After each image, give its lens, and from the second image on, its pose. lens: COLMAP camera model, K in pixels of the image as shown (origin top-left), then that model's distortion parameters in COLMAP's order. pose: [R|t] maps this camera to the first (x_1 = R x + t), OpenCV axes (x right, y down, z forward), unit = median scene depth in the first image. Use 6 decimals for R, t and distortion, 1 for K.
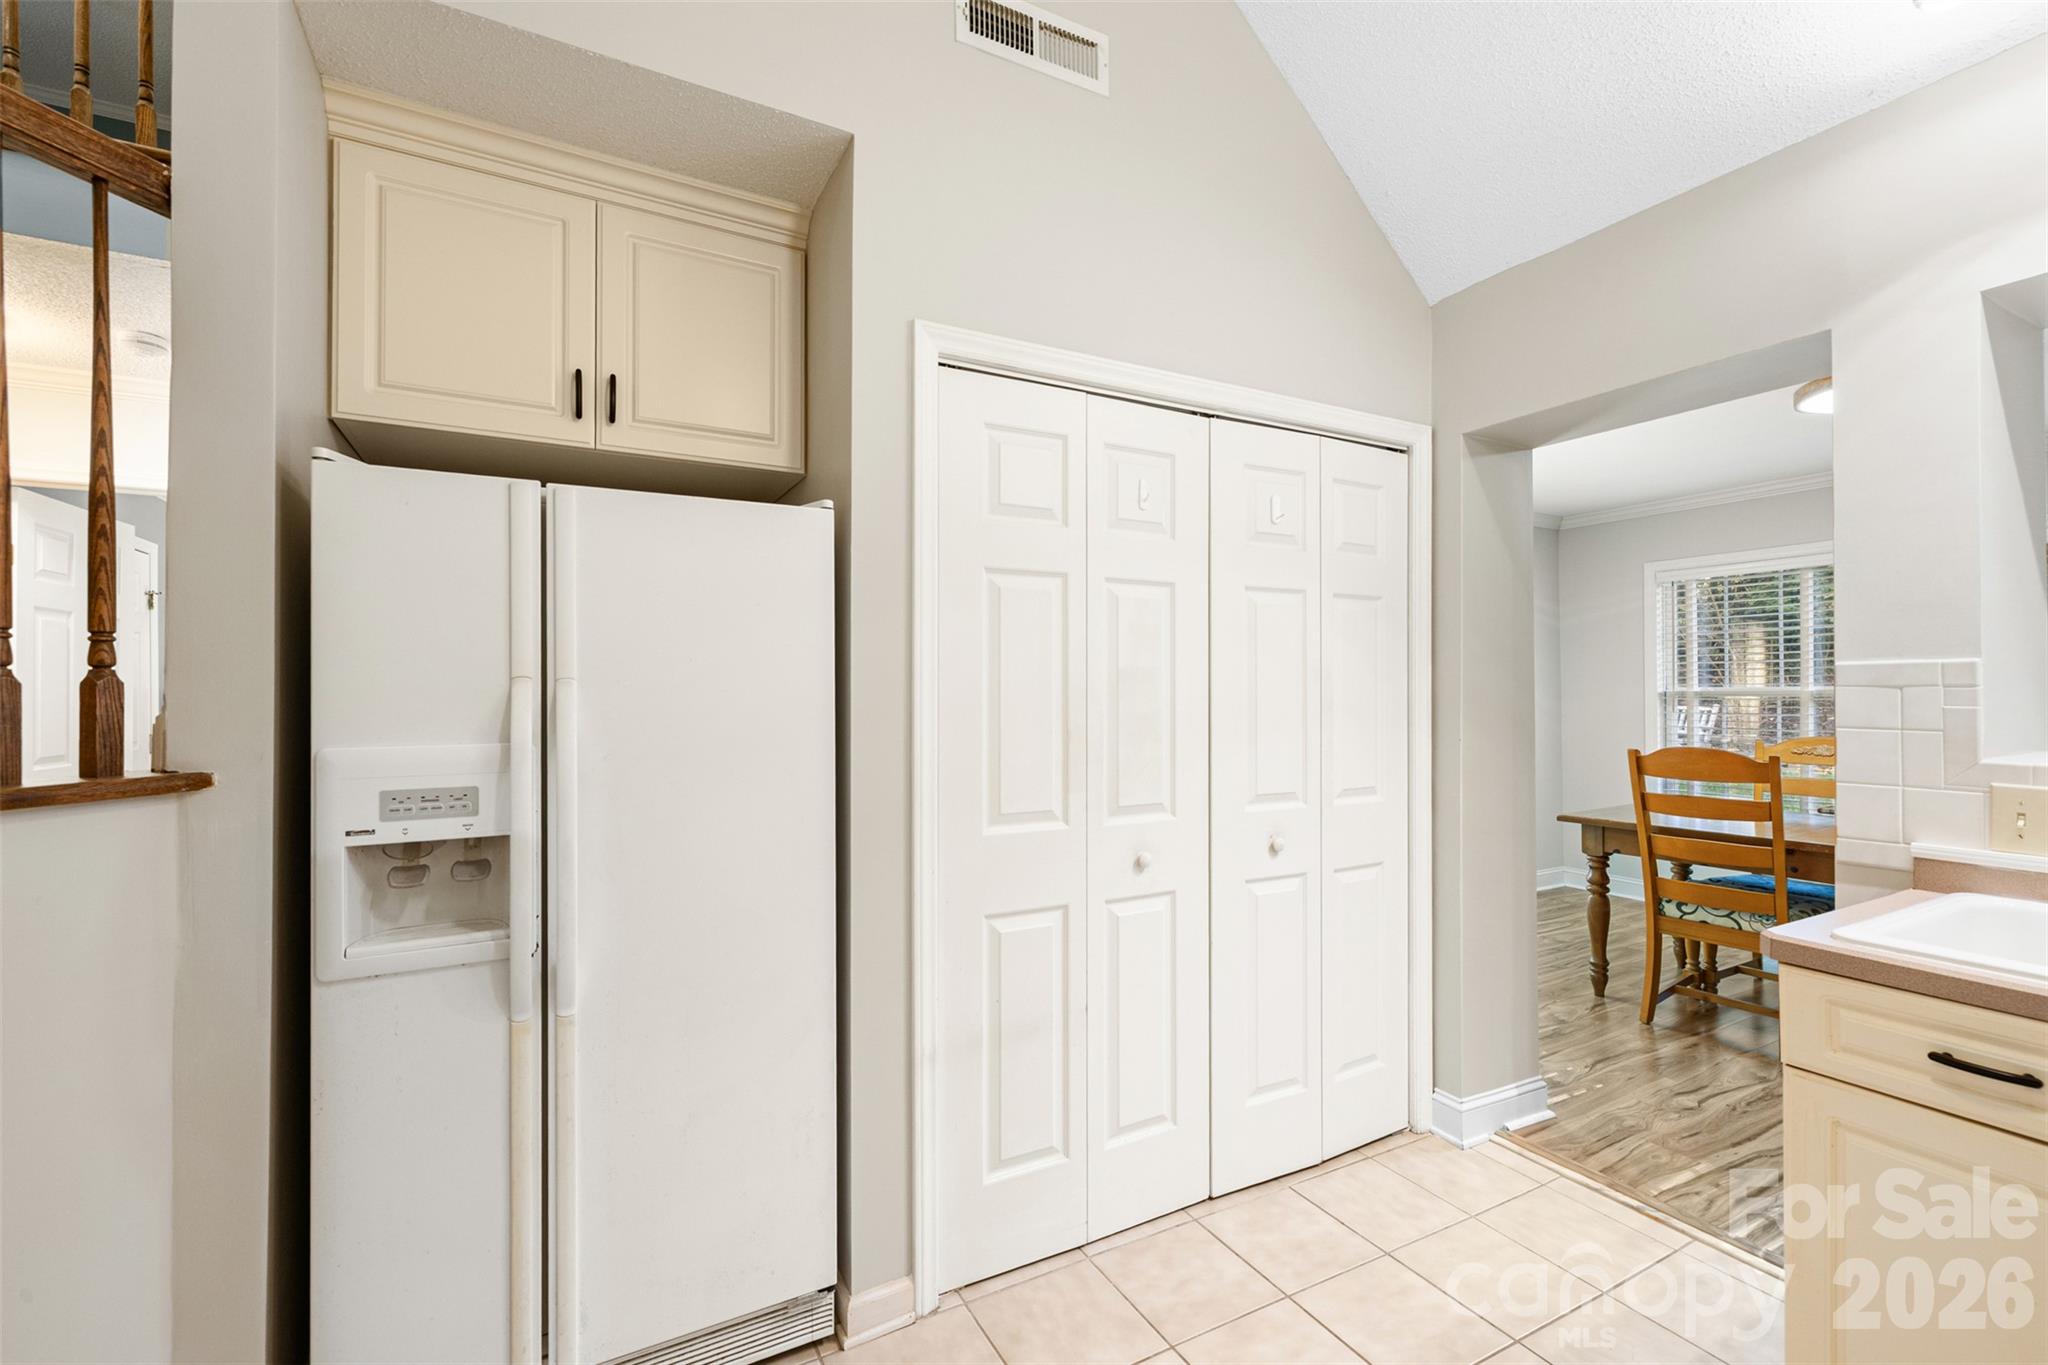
lens RADIAL K [[873.9, 0, 1018.0], [0, 873.9, 691.5], [0, 0, 1]] dist [0.000327, 0.000041]
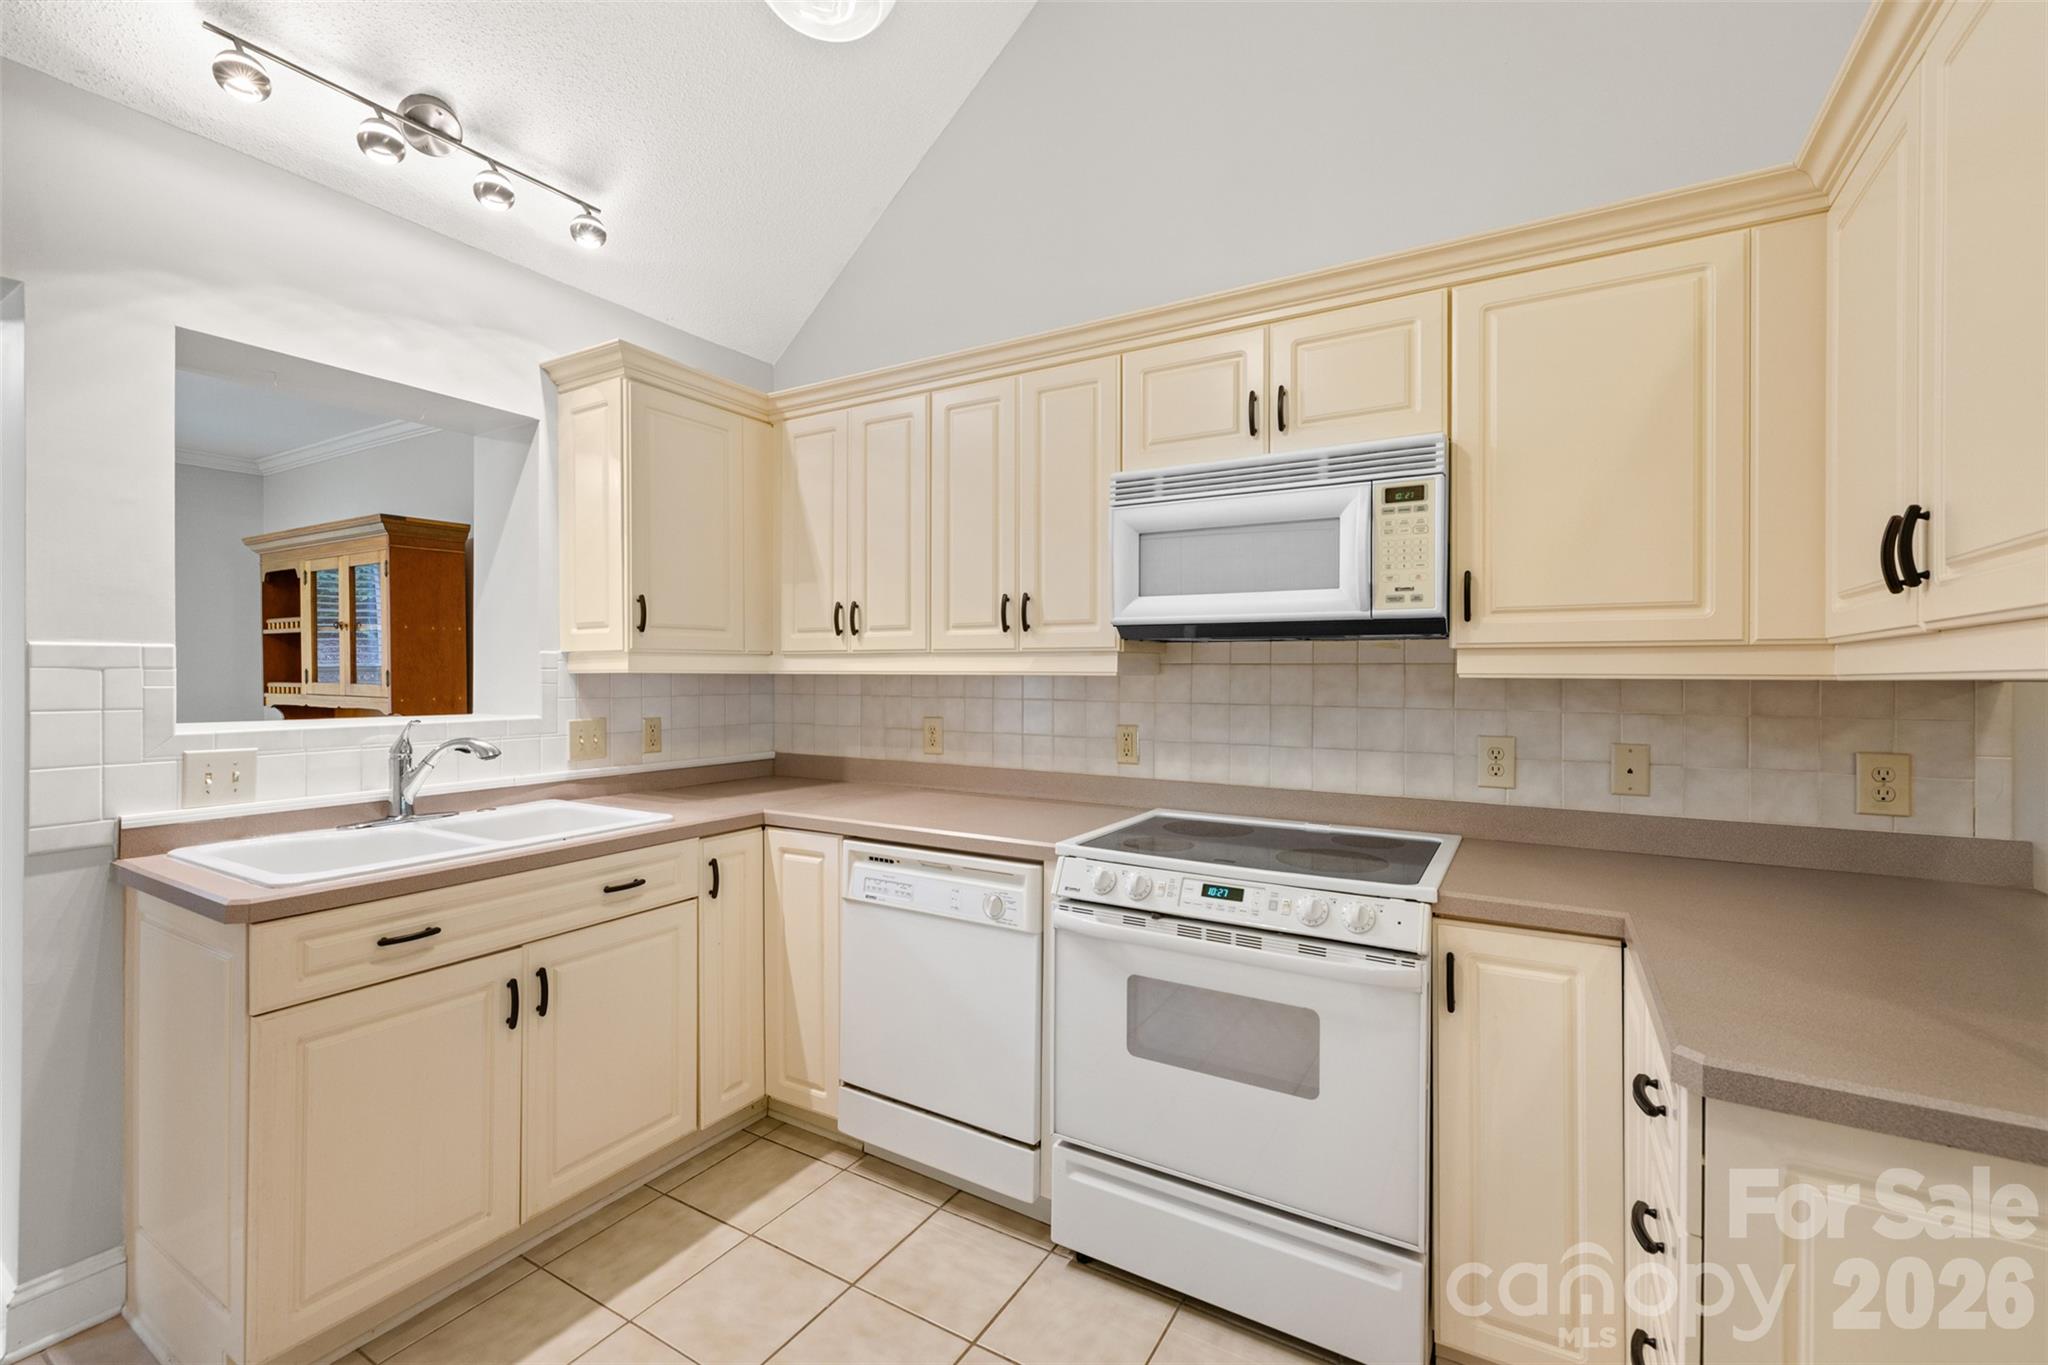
lens RADIAL K [[873.9, 0, 1018.3], [0, 873.9, 674.7], [0, 0, 1]] dist [0.000327, 0.000041]
pose [[-0.514991, -0.010067, 0.857137, -0.464386], [-0.012823, 0.999910, 0.004039, -0.016895], [-0.857100, -0.008910, -0.515073, 0.635900]]
